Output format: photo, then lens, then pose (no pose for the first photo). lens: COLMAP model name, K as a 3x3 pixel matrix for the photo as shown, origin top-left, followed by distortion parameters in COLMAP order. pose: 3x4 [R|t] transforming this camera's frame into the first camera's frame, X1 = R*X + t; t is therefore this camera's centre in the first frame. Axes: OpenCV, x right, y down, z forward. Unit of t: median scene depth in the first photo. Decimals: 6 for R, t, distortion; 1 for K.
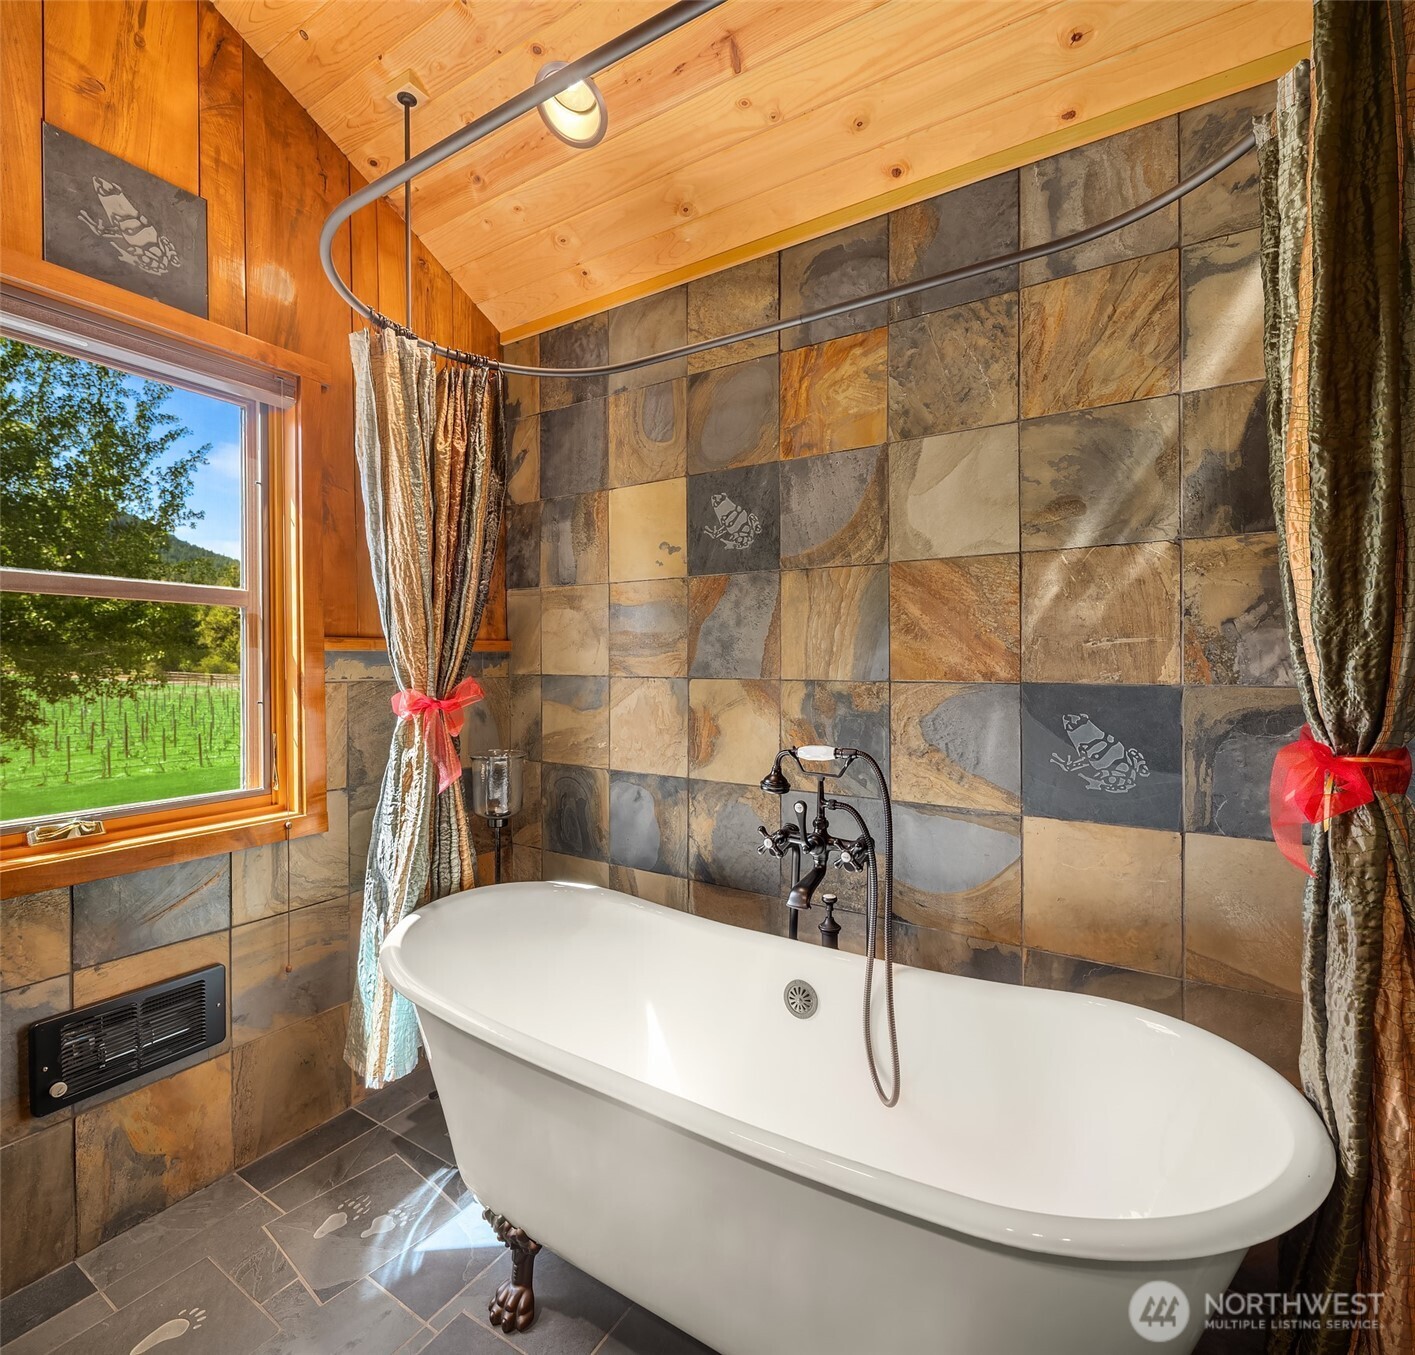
lens RADIAL K [[705.6, 0, 705.5], [0, 705.6, 665.2], [0, 0, 1]] dist [-0.000170, -0.000857]
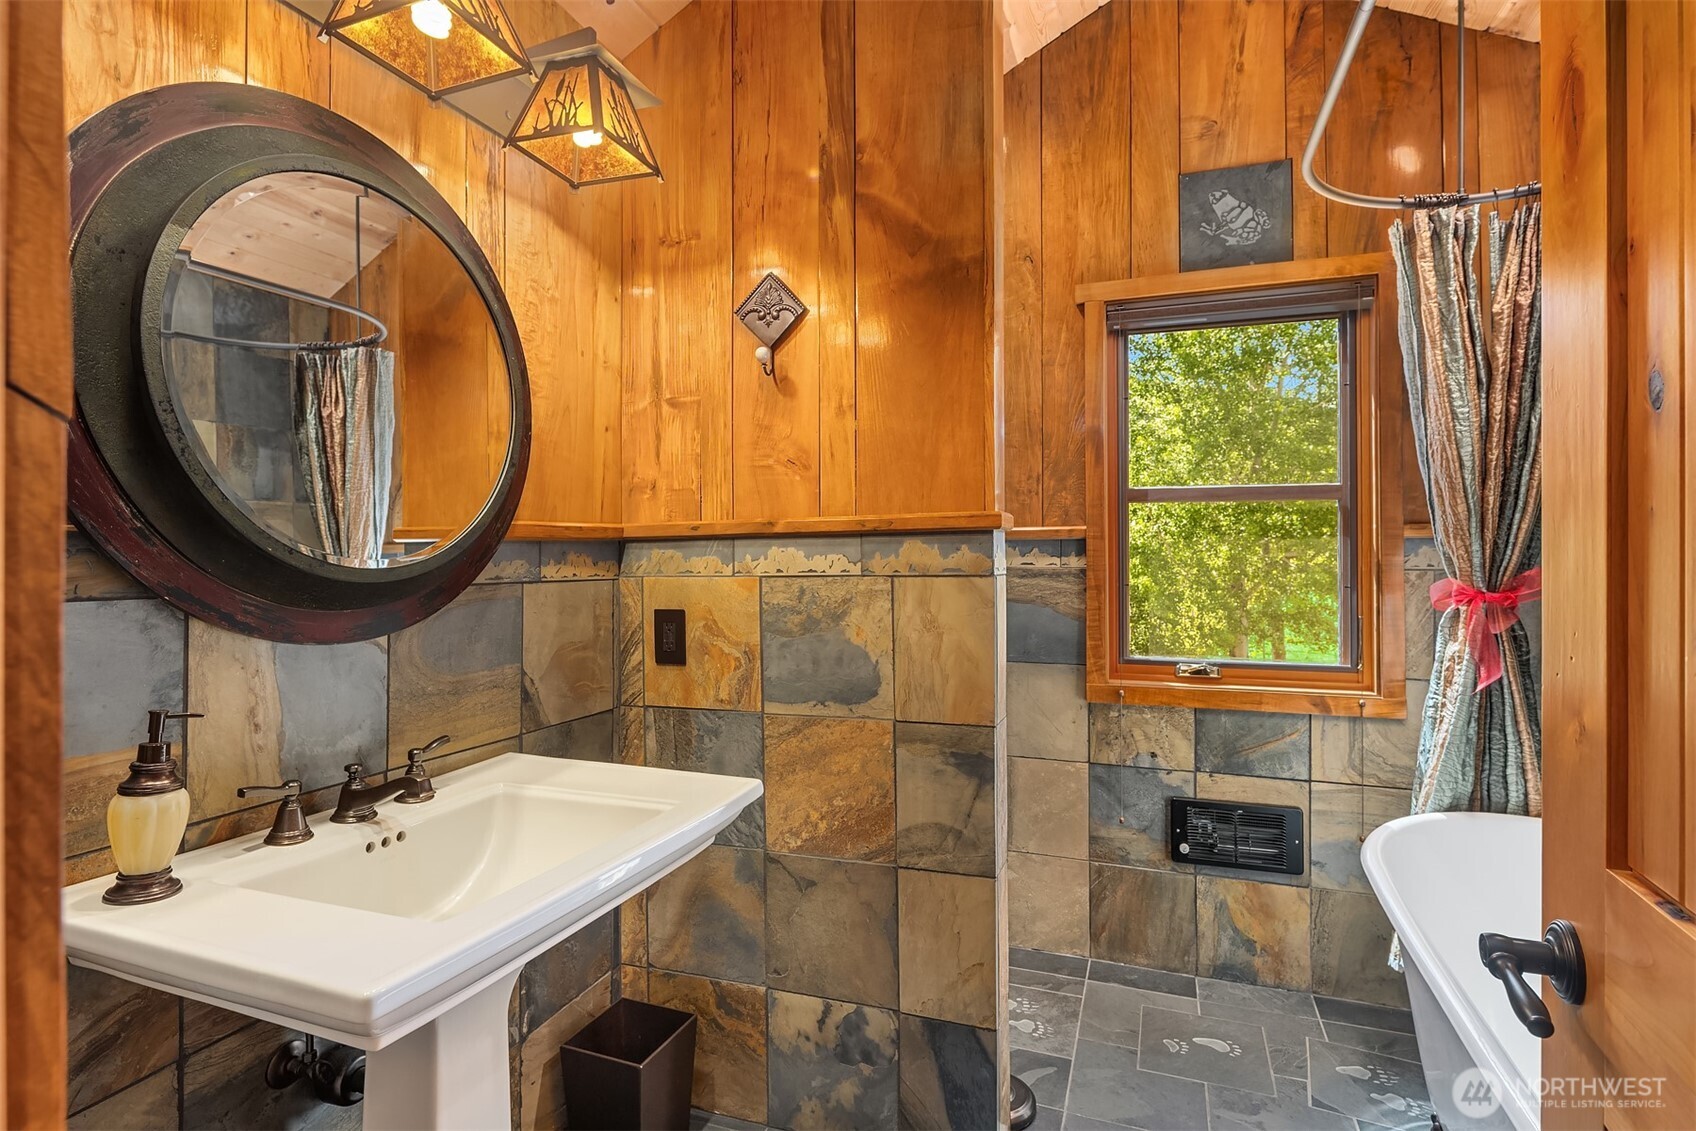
lens RADIAL K [[856.8, 0, 848.0], [0, 856.8, 565.5], [0, 0, 1]] dist [-0.004078, -0.000925]
pose [[0.204700, 0.015641, -0.978700, 0.534399], [0.001835, 0.999864, 0.016363, -0.003917], [0.978823, -0.005145, 0.204644, -0.021213]]
